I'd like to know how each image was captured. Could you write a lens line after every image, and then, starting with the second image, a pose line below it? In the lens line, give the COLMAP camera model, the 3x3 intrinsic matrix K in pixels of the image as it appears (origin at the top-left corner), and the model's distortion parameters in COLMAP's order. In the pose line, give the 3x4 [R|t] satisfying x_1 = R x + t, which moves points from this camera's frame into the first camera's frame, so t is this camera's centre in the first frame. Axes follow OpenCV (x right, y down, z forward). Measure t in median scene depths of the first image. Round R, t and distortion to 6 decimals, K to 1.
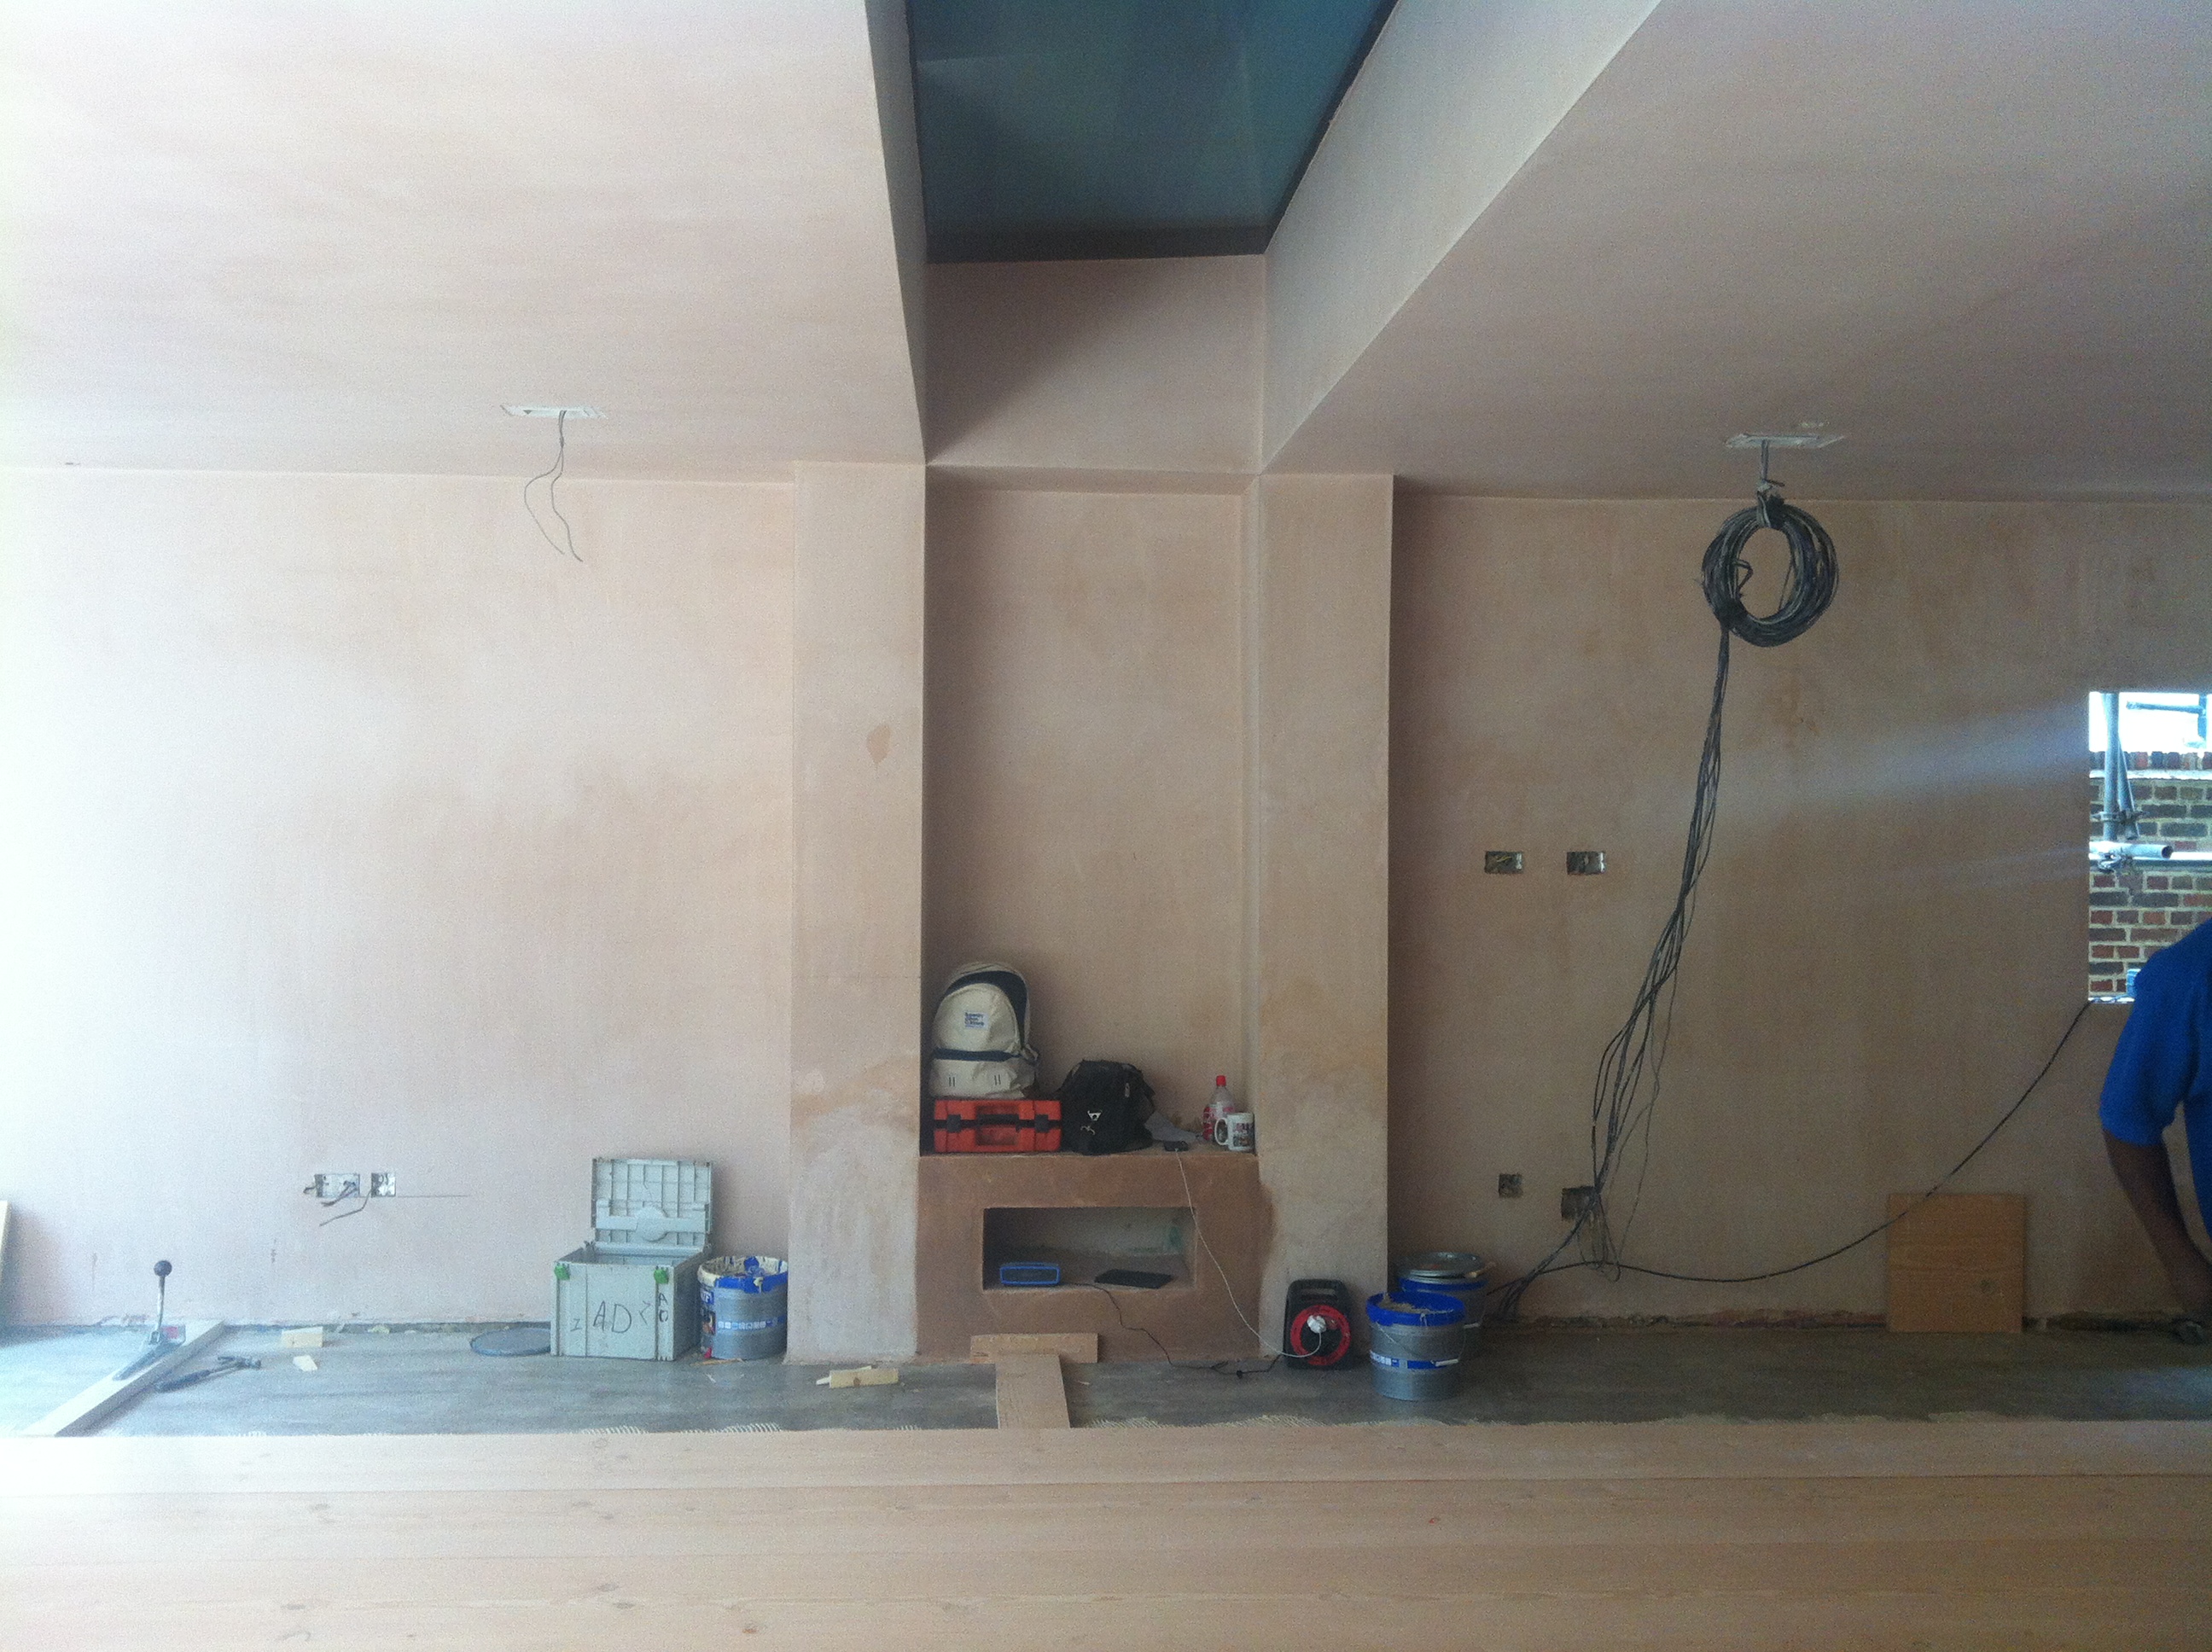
lens RADIAL K [[2031.5, 0, 1105.4], [0, 2031.5, 819.0], [0, 0, 1]] dist [0.011983, 0.000000]
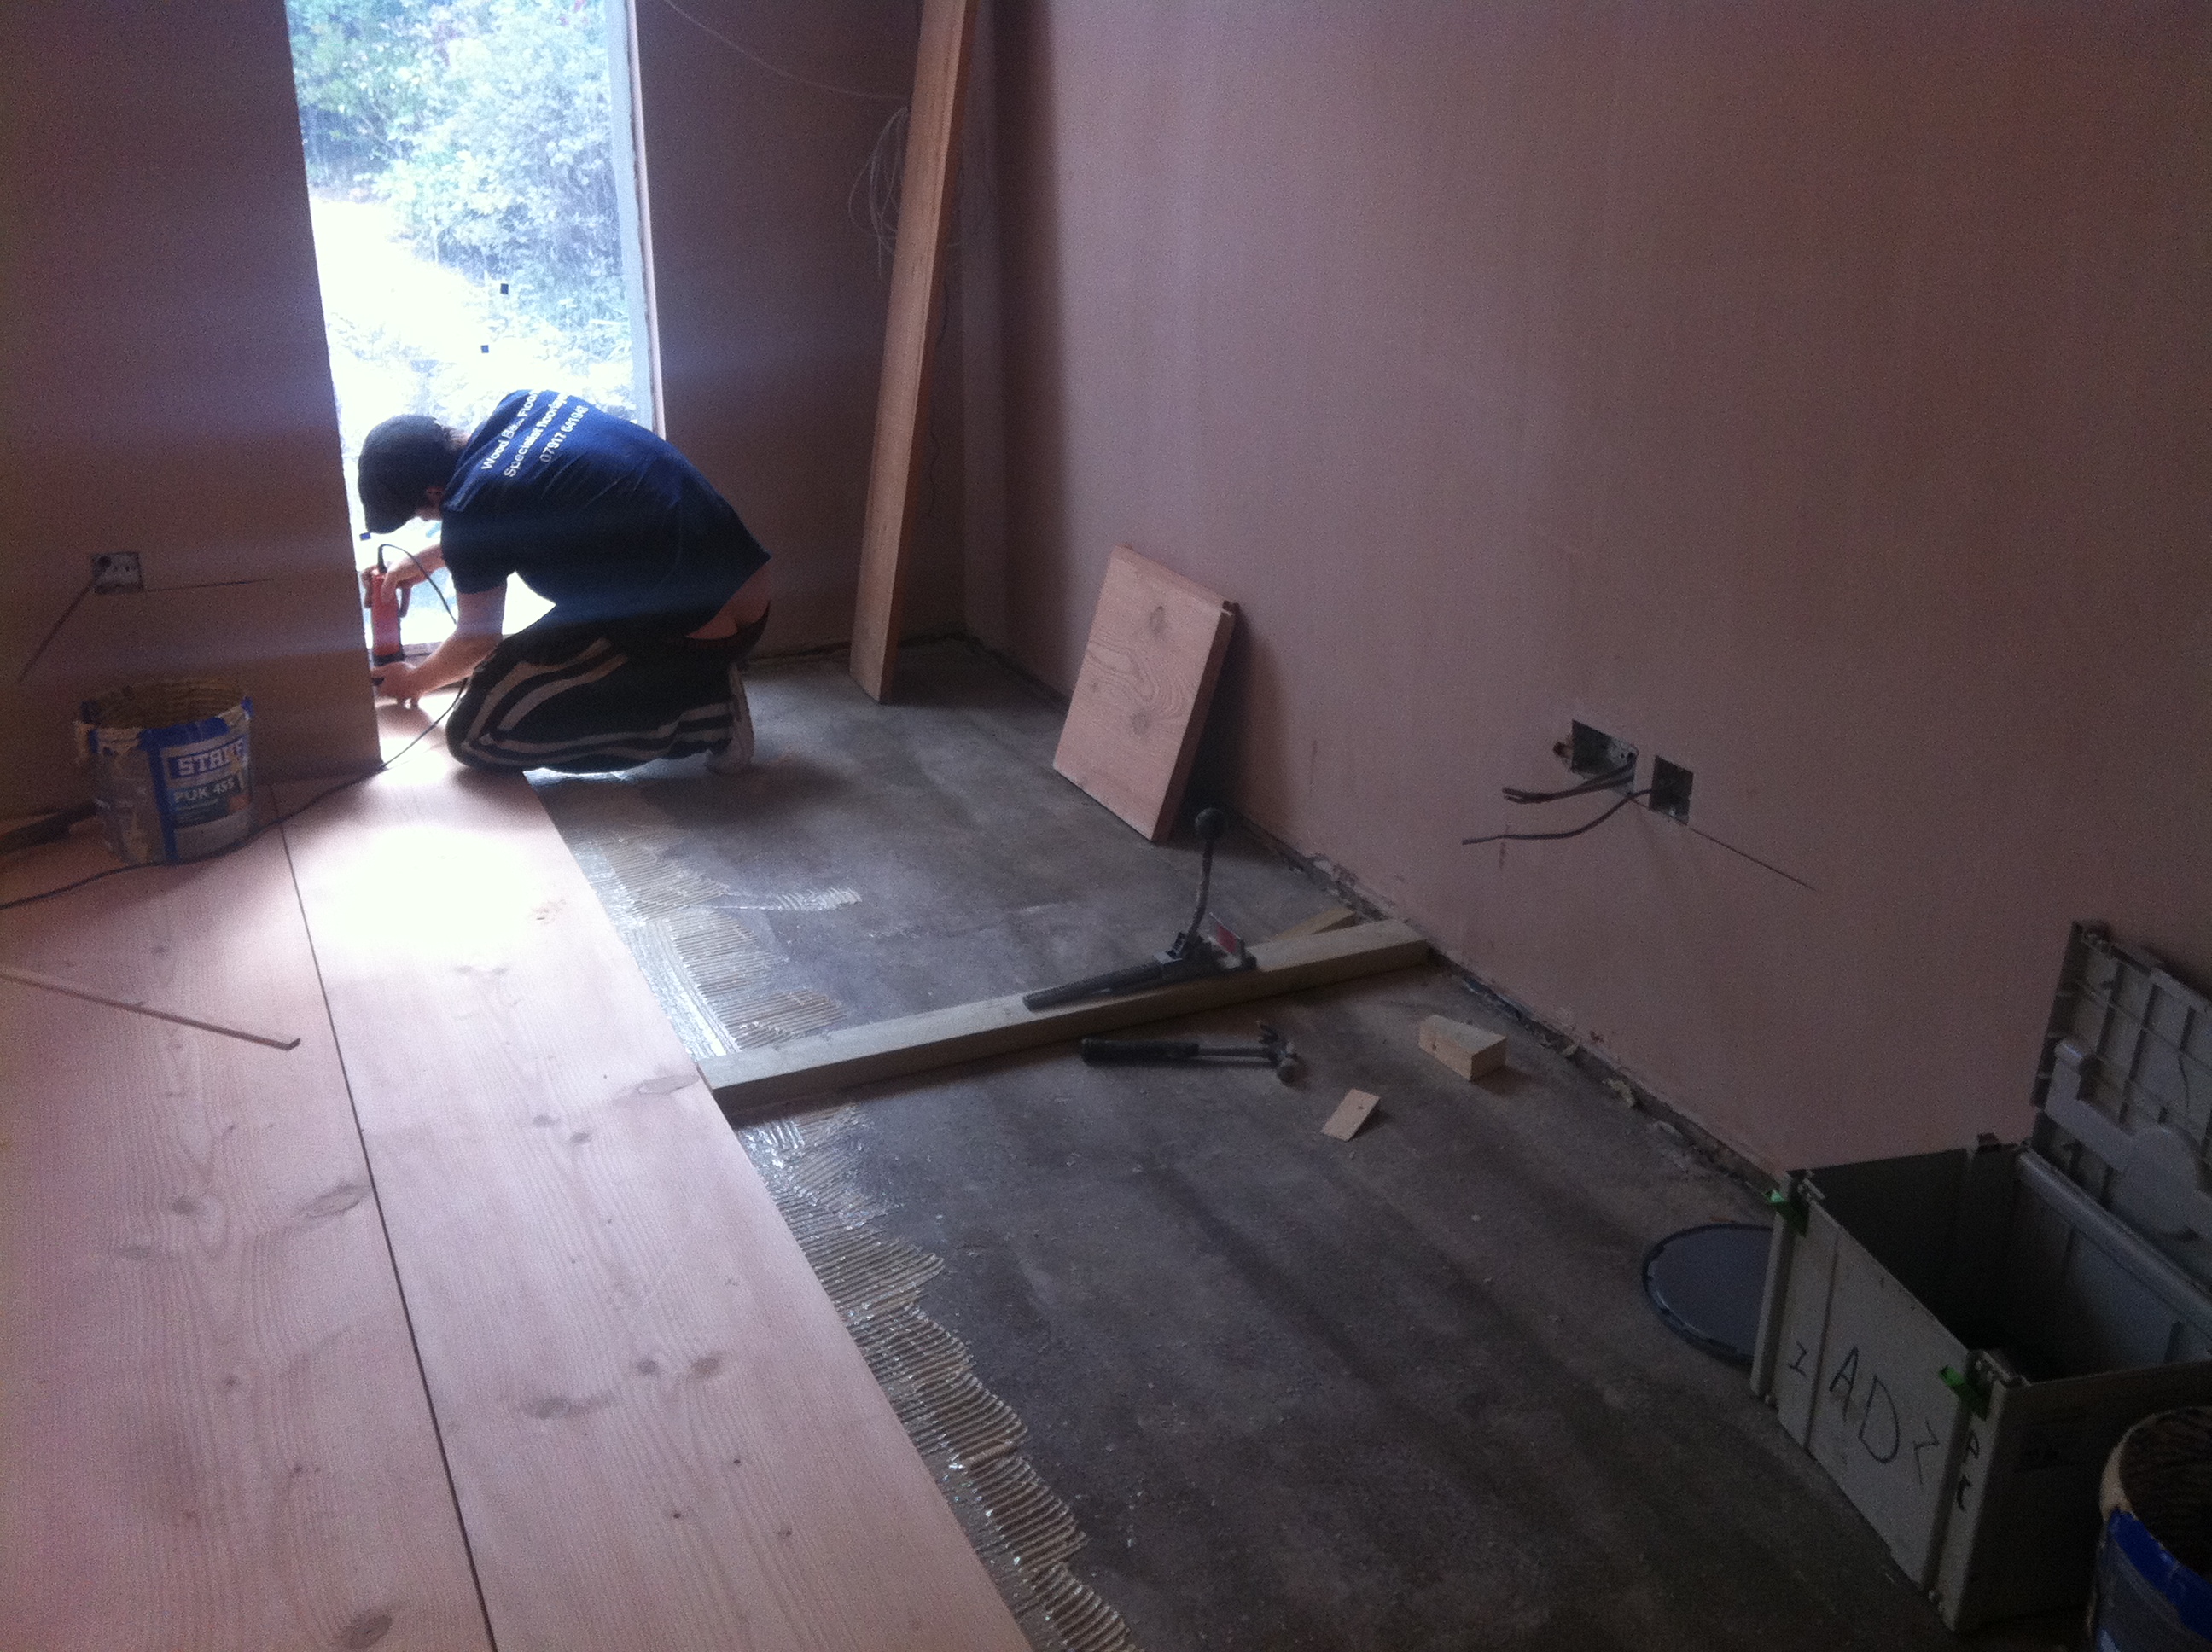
lens RADIAL K [[2031.5, 0, 1106.6], [0, 2031.5, 828.6], [0, 0, 1]] dist [0.011983, 0.000000]
pose [[0.353420, 0.342726, -0.870421, -0.024104], [0.002387, 0.930136, 0.367208, 0.030723], [0.935462, -0.131857, 0.327911, 0.749346]]
